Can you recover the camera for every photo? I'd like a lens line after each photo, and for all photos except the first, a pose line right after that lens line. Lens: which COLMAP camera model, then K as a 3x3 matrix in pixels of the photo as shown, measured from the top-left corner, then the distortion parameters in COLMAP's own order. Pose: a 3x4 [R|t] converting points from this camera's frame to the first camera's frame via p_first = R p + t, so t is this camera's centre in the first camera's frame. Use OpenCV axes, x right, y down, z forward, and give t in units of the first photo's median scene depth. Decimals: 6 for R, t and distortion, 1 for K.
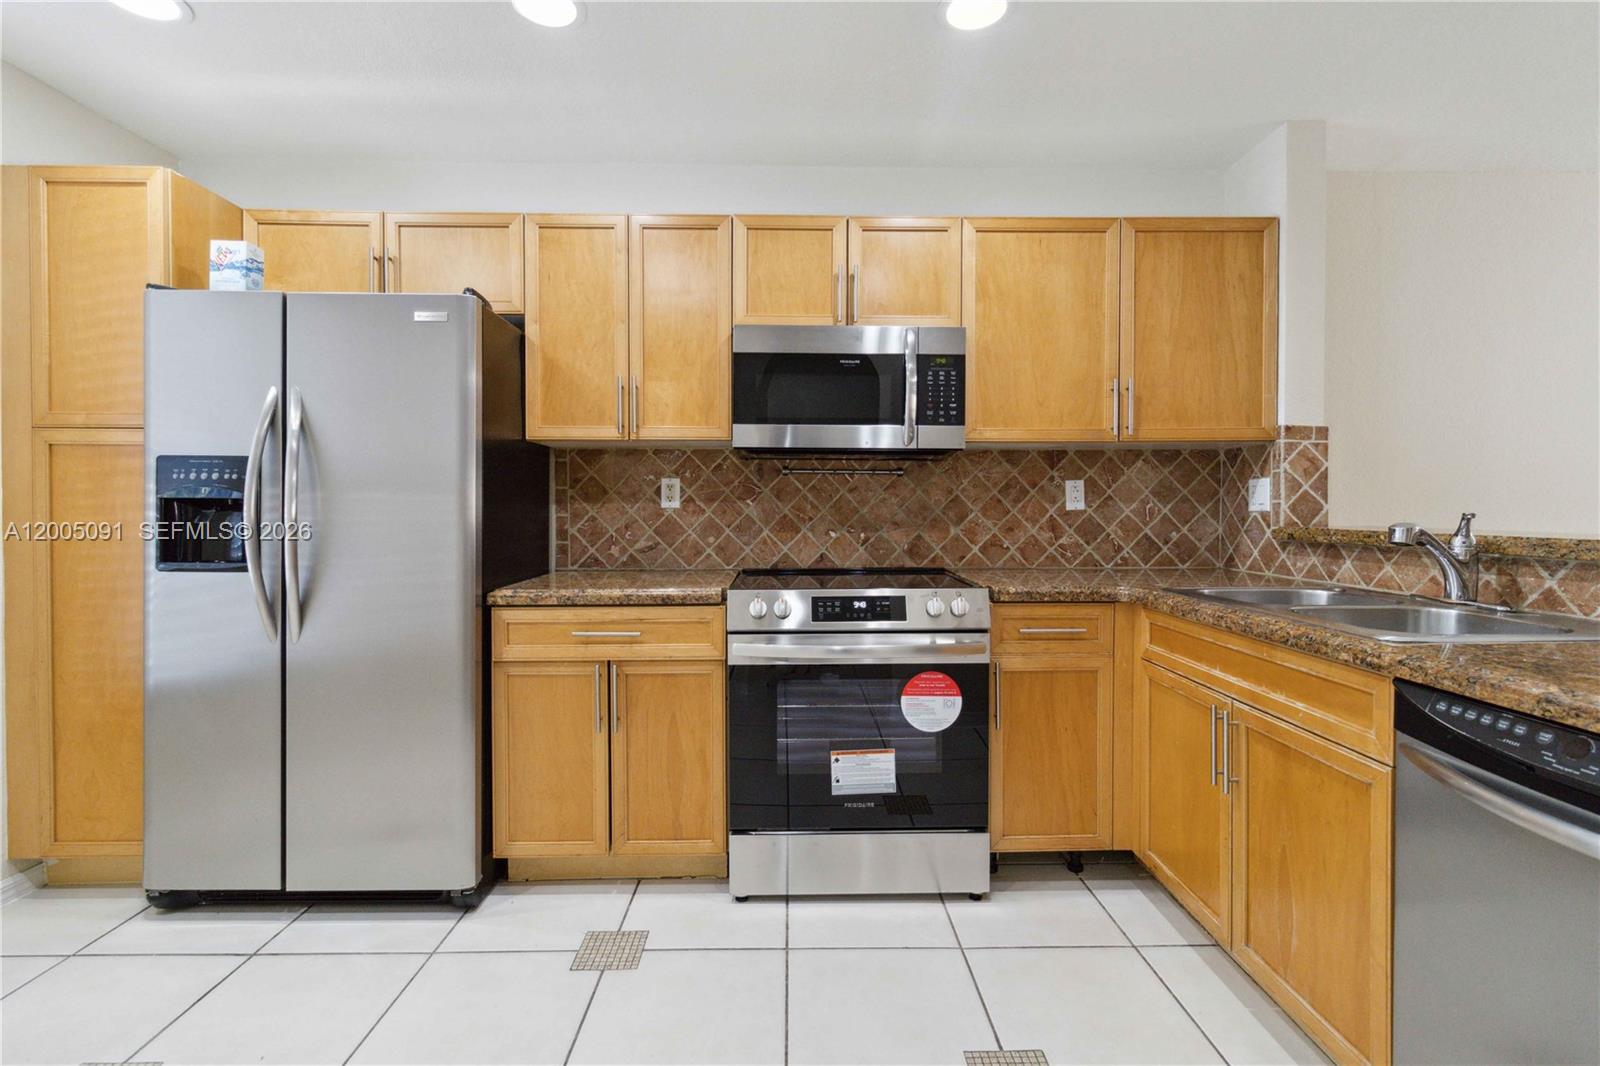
lens RADIAL K [[746.2, 0, 811.3], [0, 746.2, 524.4], [0, 0, 1]] dist [0.002656, 0.000165]
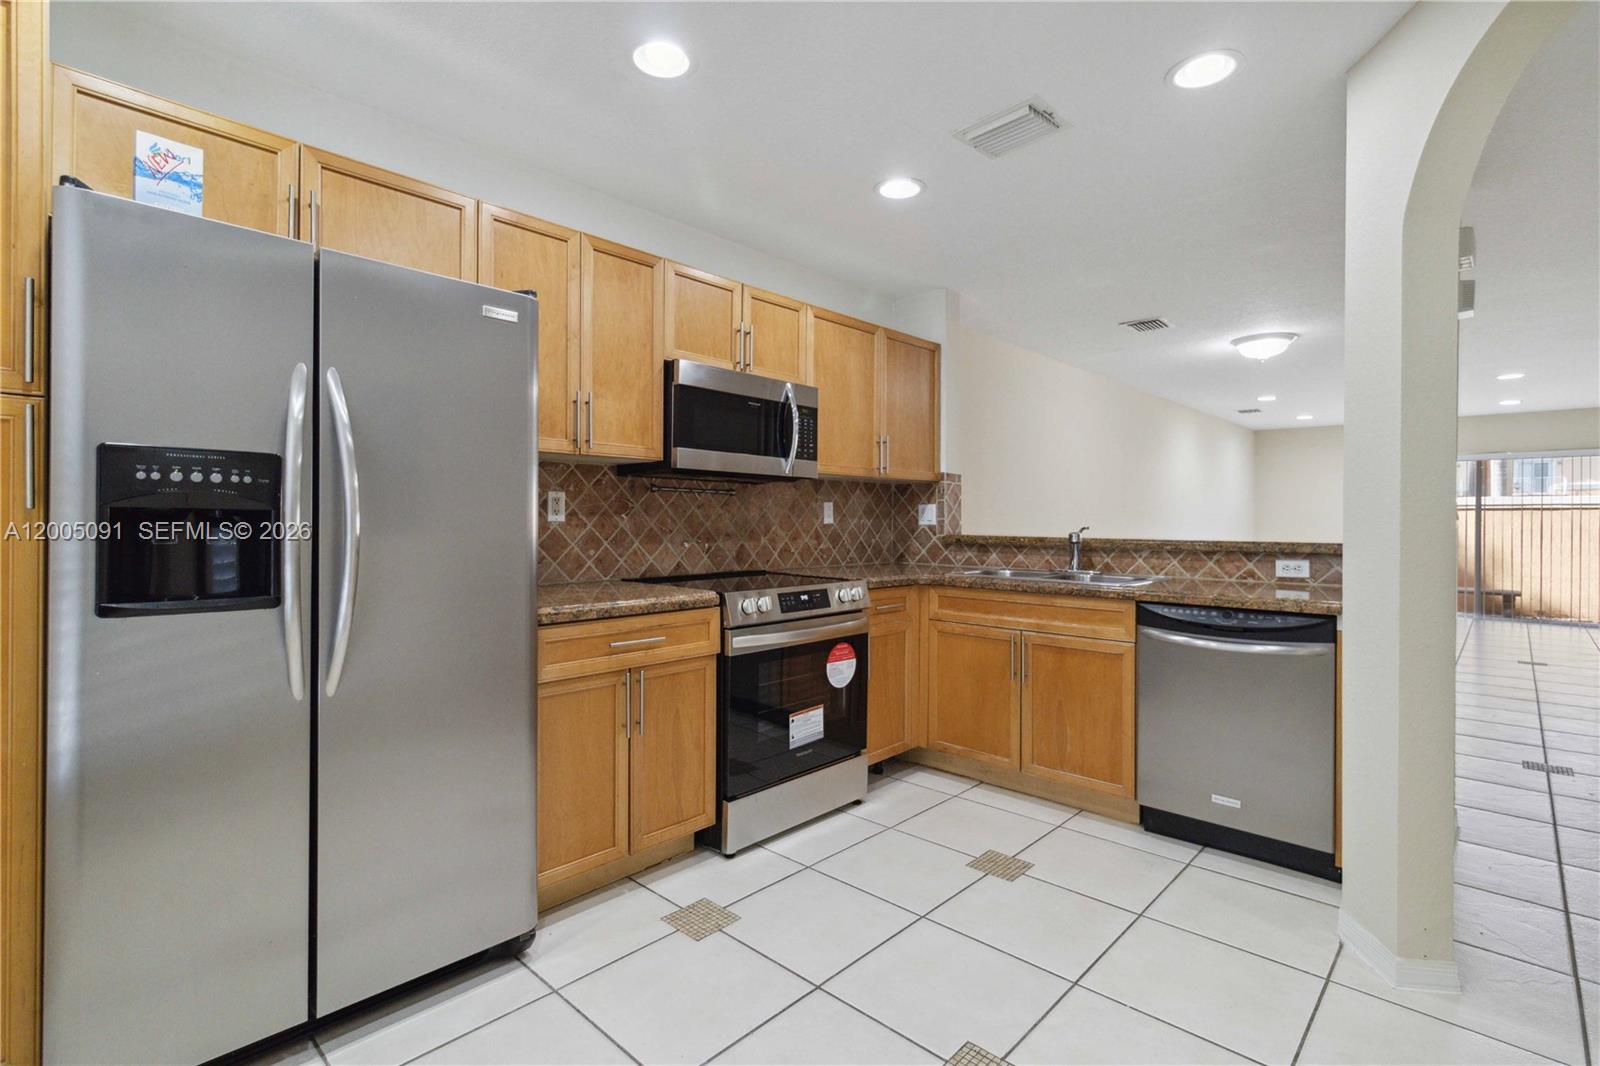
lens RADIAL K [[746.2, 0, 812.8], [0, 746.2, 523.7], [0, 0, 1]] dist [0.002656, 0.000165]
pose [[0.697220, 0.001105, 0.716857, -0.719376], [0.009192, 0.999903, -0.010482, -0.005941], [-0.716799, 0.013898, 0.697142, 0.069821]]
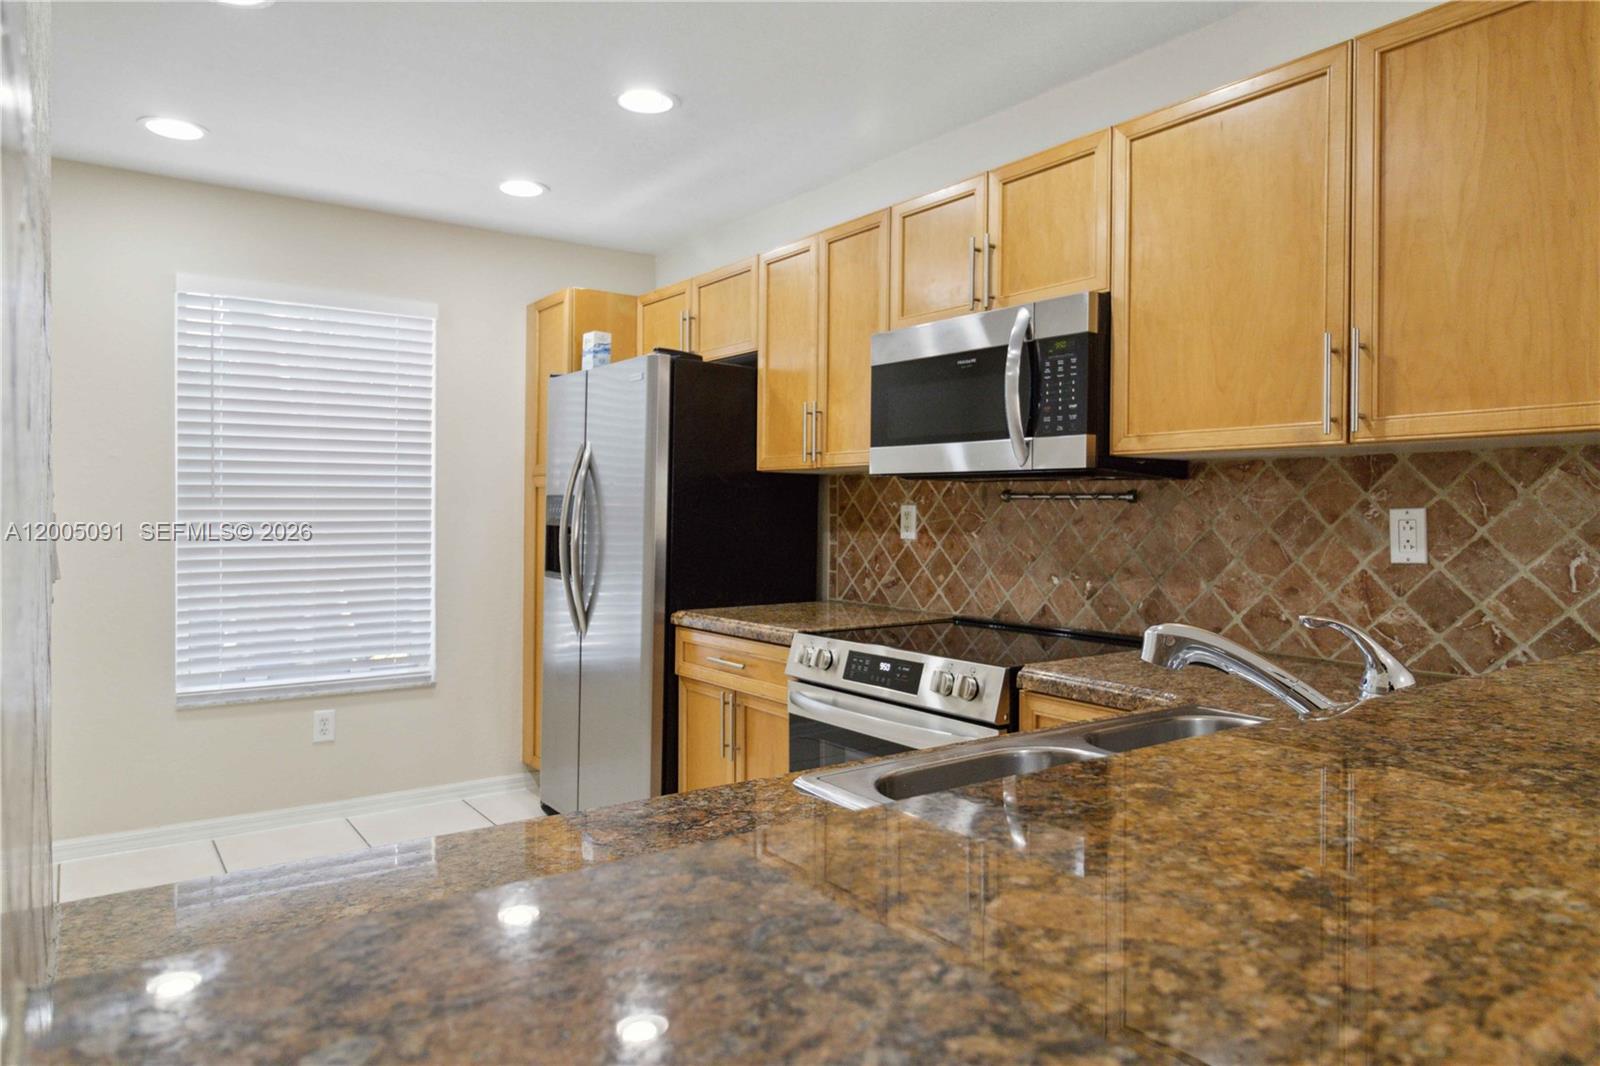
lens RADIAL K [[1029.7, 0, 796.9], [0, 1029.7, 525.7], [0, 0, 1]] dist [0.004509, 0.000027]
pose [[0.562553, 0.017297, -0.826580, 0.798444], [-0.024571, 0.999689, 0.004197, -0.043007], [0.826396, 0.017949, 0.562803, 0.232199]]
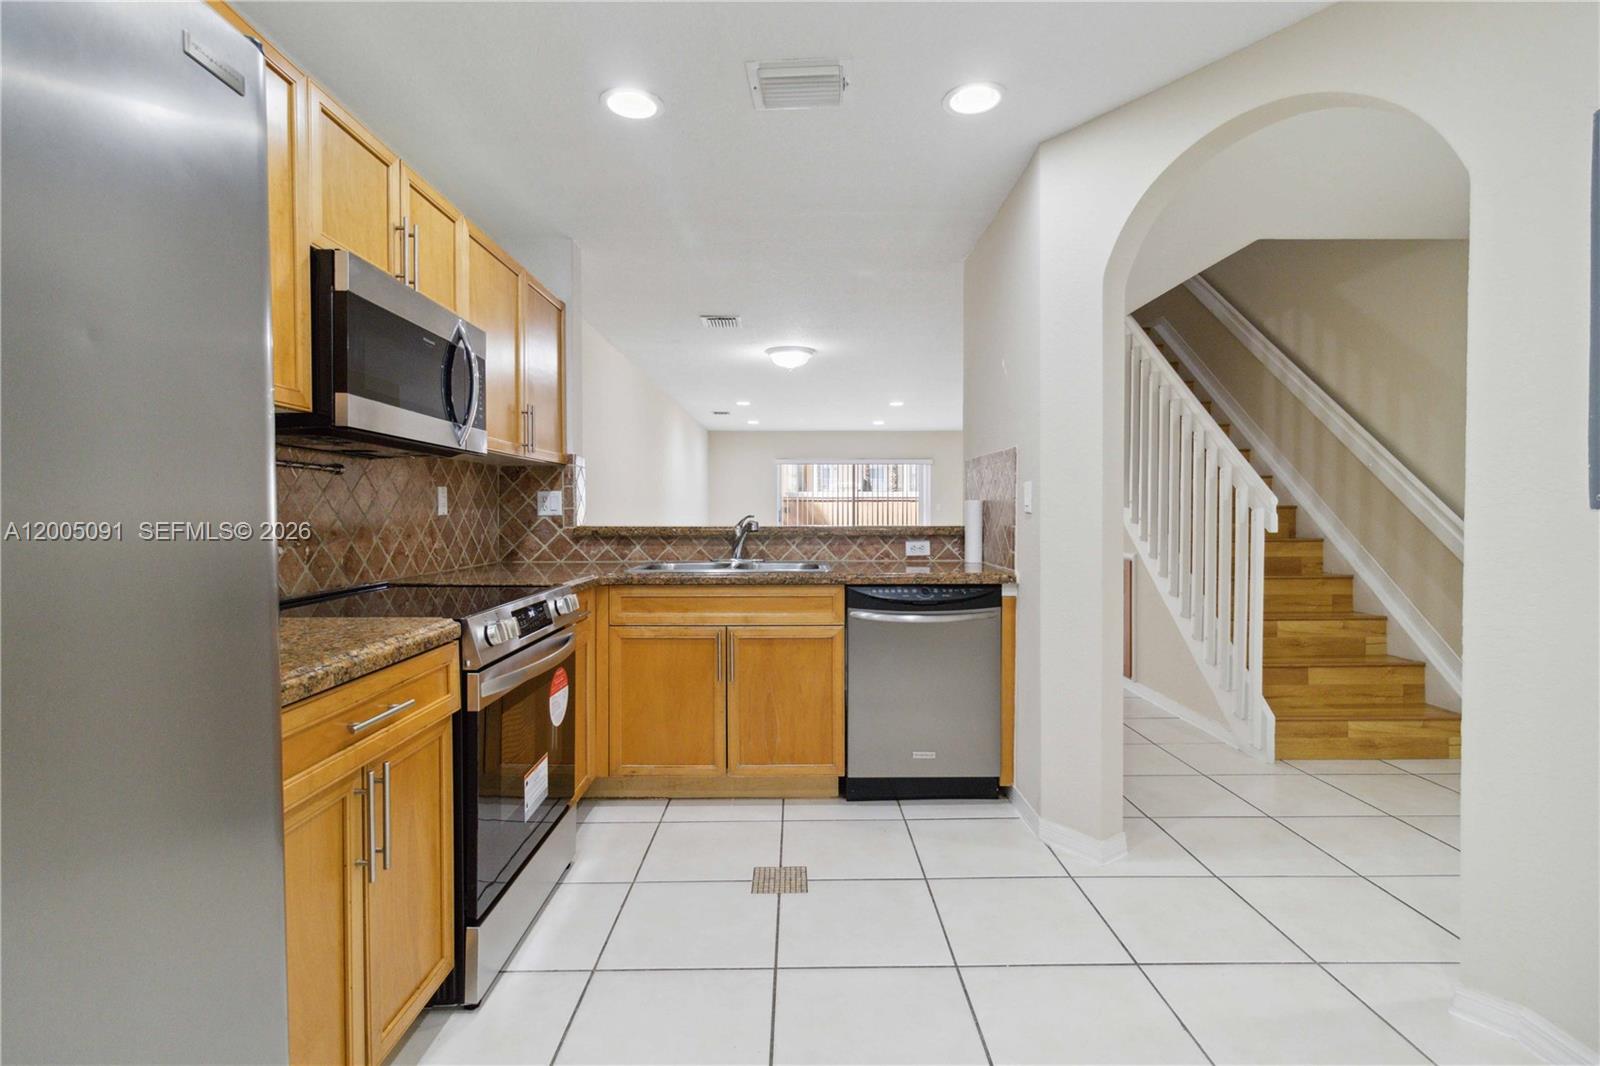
lens RADIAL K [[746.2, 0, 802.1], [0, 746.2, 524.3], [0, 0, 1]] dist [0.002656, 0.000165]
pose [[0.019468, -0.015898, 0.999684, -0.746318], [0.023985, 0.999593, 0.015430, -0.012099], [-0.999523, 0.023677, 0.019842, 0.529698]]
